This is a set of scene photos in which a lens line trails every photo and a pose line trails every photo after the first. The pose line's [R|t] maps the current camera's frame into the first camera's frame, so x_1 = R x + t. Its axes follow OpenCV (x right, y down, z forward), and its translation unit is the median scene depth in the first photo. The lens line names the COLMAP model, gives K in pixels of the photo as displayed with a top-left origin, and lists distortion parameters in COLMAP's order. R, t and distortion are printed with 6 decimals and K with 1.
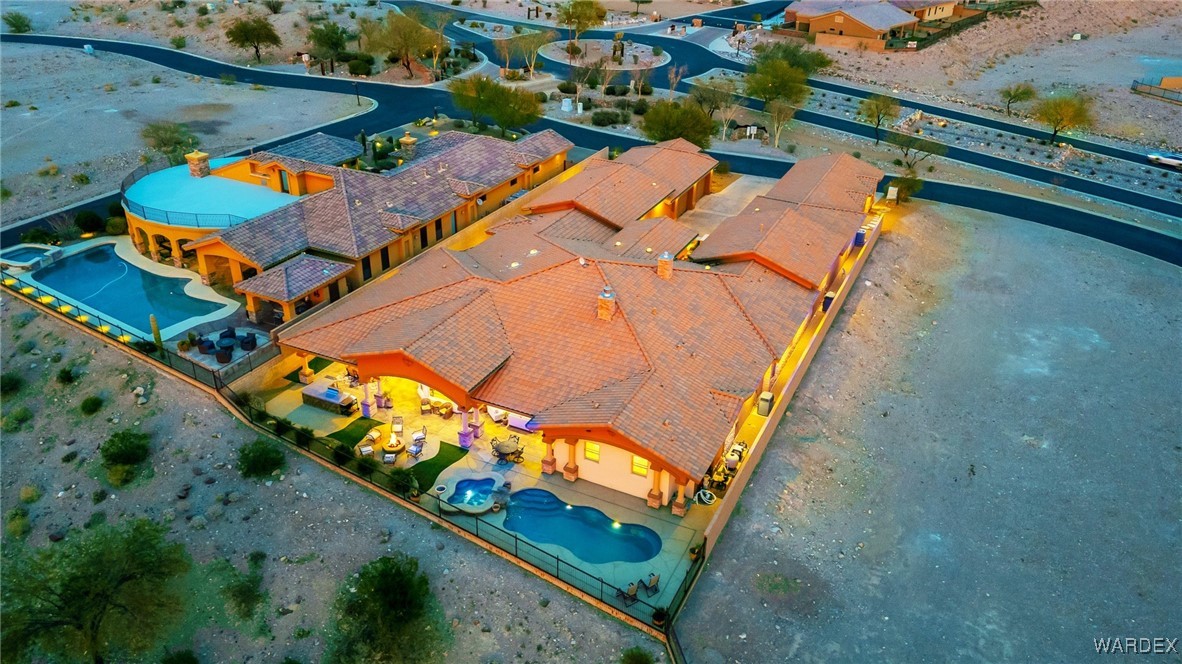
lens RADIAL K [[916.6, 0, 591.0], [0, 916.6, 332.0], [0, 0, 1]] dist [0.001637, -0.000587]
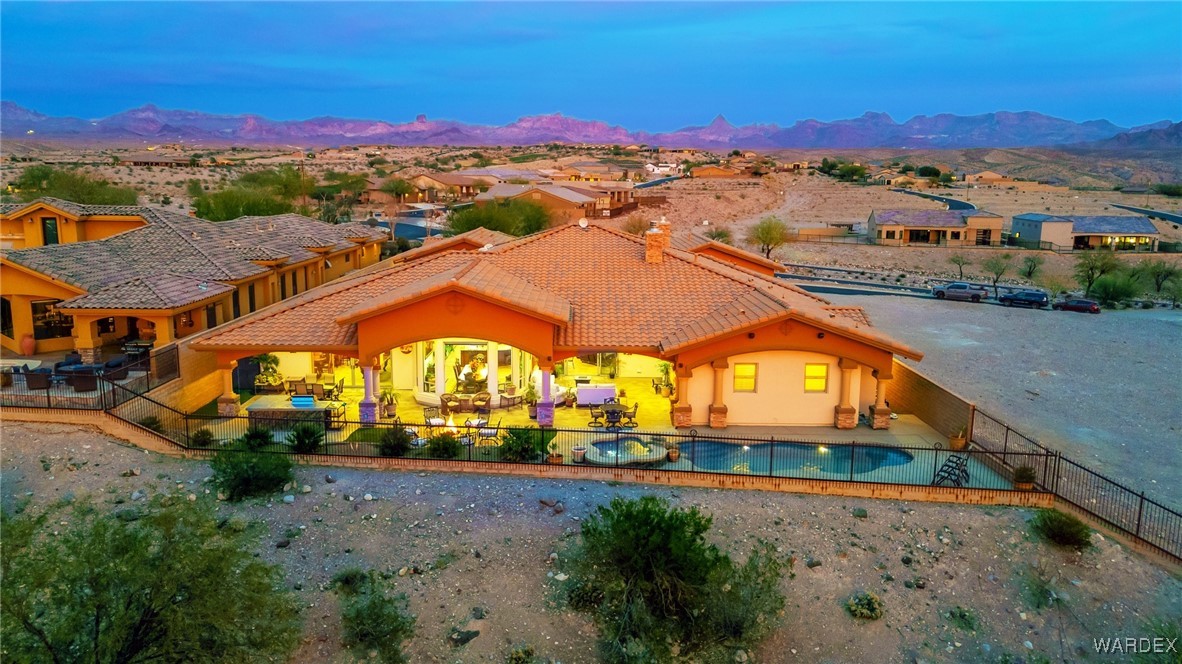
lens RADIAL K [[992.3, 0, 591.0], [0, 992.3, 332.0], [0, 0, 1]] dist [0.011188, 0.003575]
pose [[0.892401, -0.115341, 0.436253, -0.438017], [0.251808, 0.929542, -0.269339, 0.278616], [-0.374449, 0.350211, 0.858569, 0.387572]]
